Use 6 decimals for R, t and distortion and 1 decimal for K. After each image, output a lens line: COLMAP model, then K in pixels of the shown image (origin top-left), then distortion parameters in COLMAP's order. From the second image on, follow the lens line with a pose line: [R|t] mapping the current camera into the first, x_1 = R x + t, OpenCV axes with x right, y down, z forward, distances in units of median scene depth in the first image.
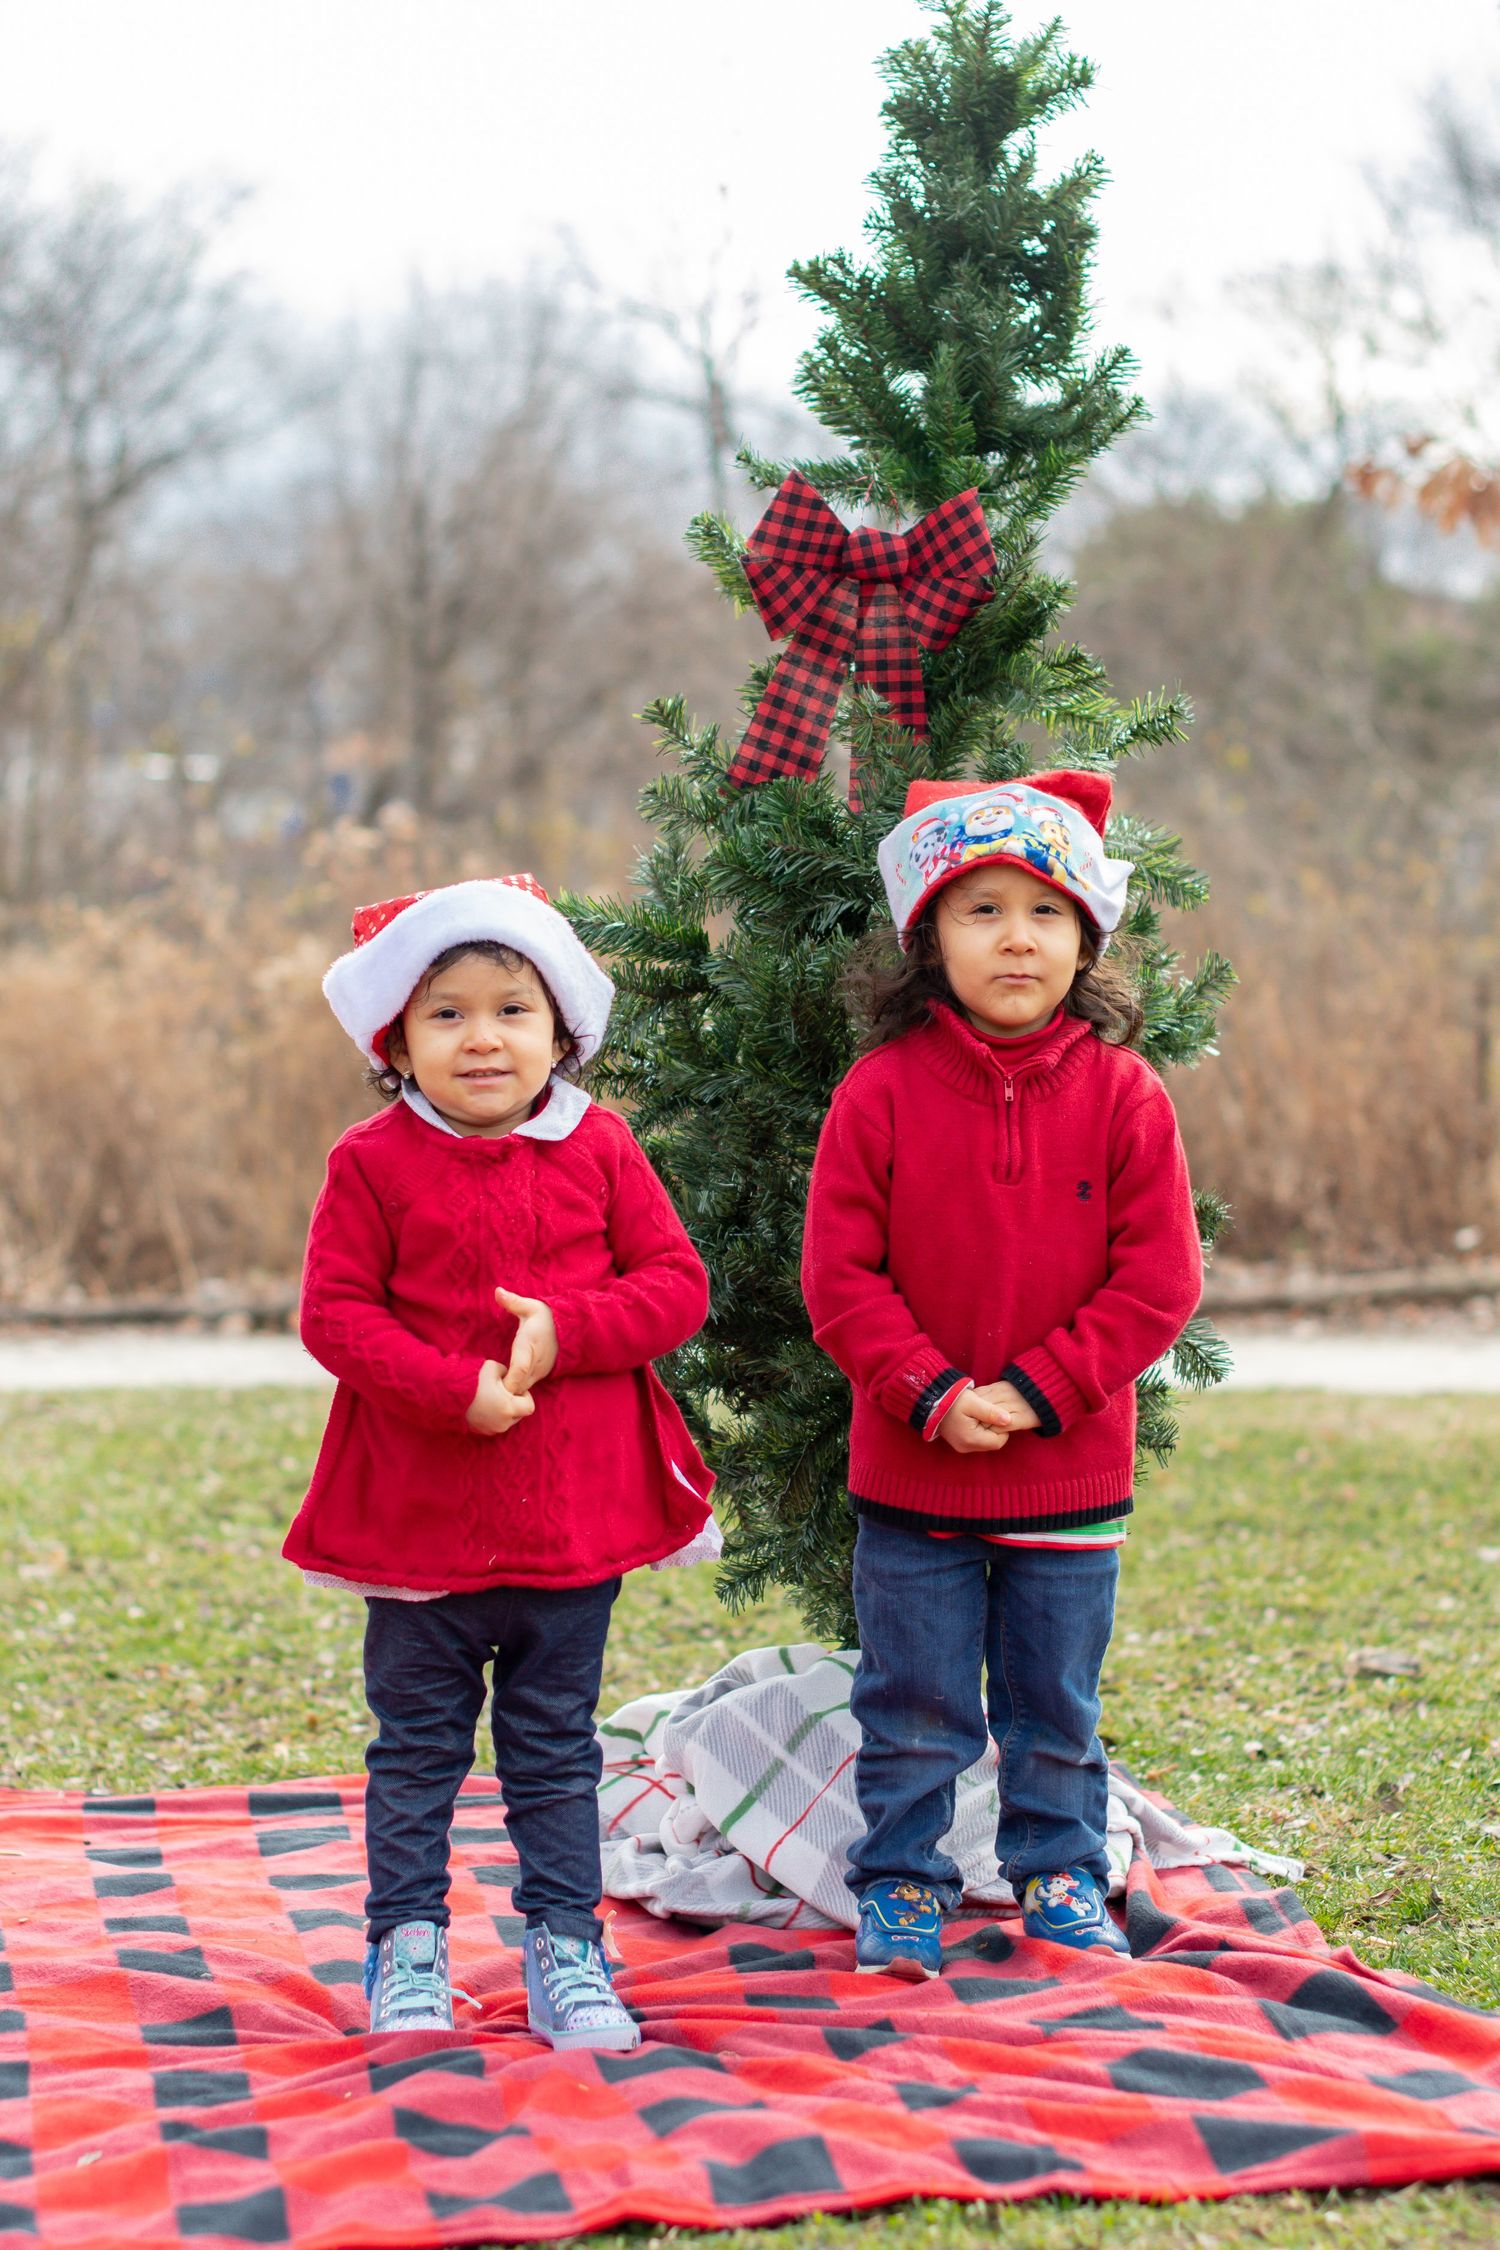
lens RADIAL K [[4930.4, 0, 750.0], [0, 4930.4, 1125.0], [0, 0, 1]] dist [-0.125442, -0.377955]
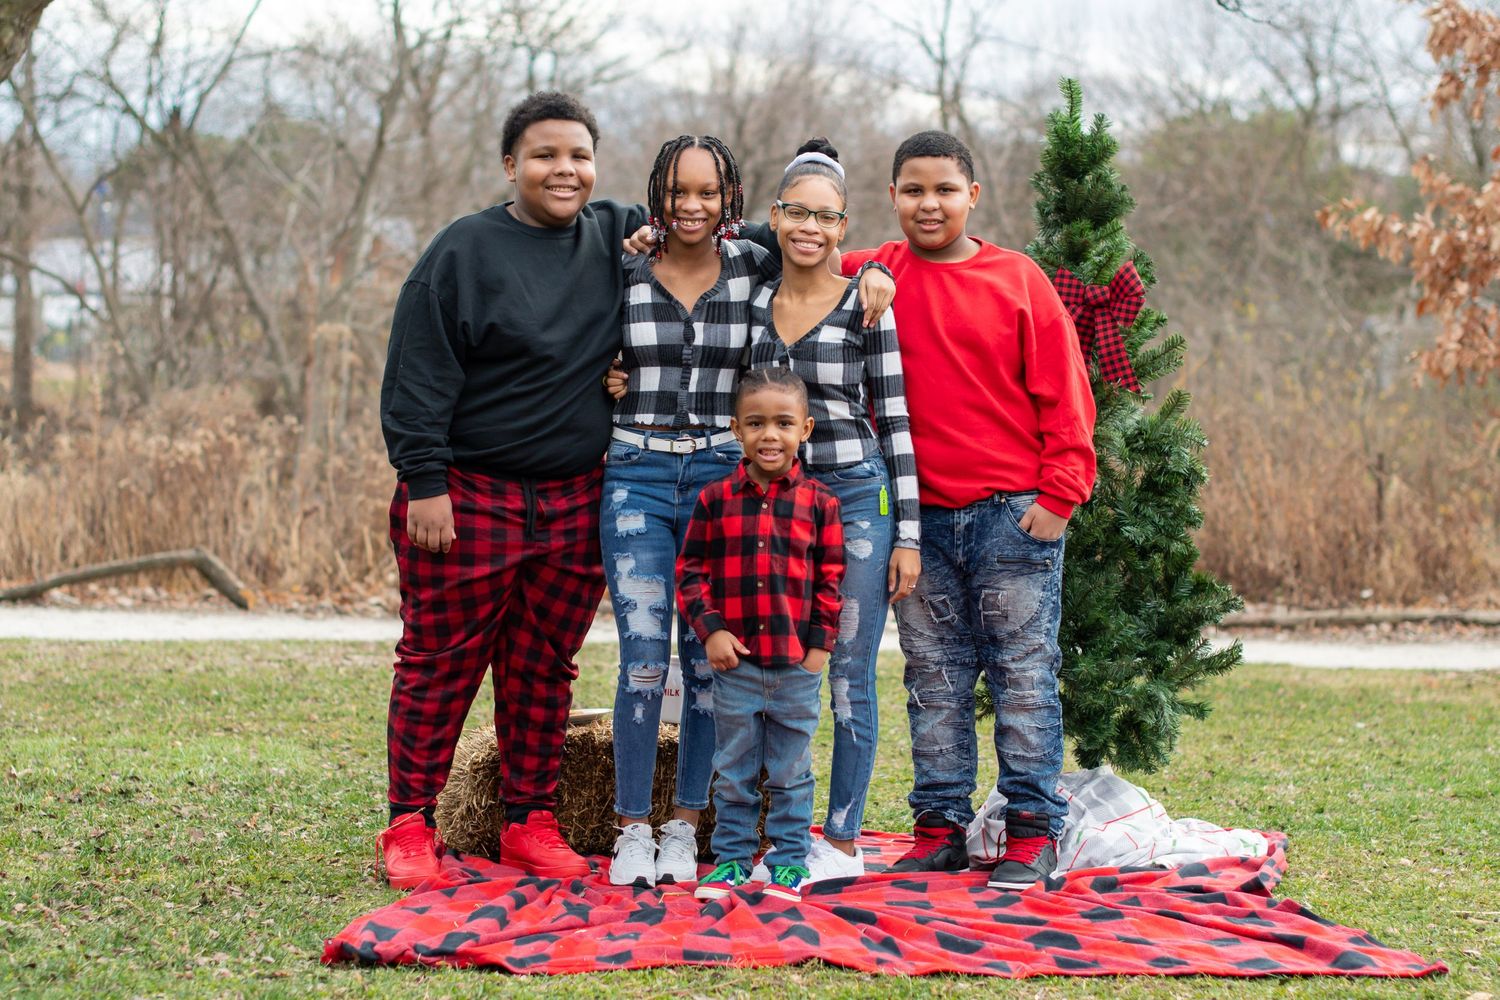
lens RADIAL K [[3286.9, 0, 750.0], [0, 3286.9, 500.0], [0, 0, 1]] dist [-0.125442, -0.377955]
pose [[0.998415, 0.030054, -0.047591, -0.040190], [-0.030054, 0.999548, 0.000722, -0.007904], [0.047591, 0.000710, 0.998867, -0.329197]]
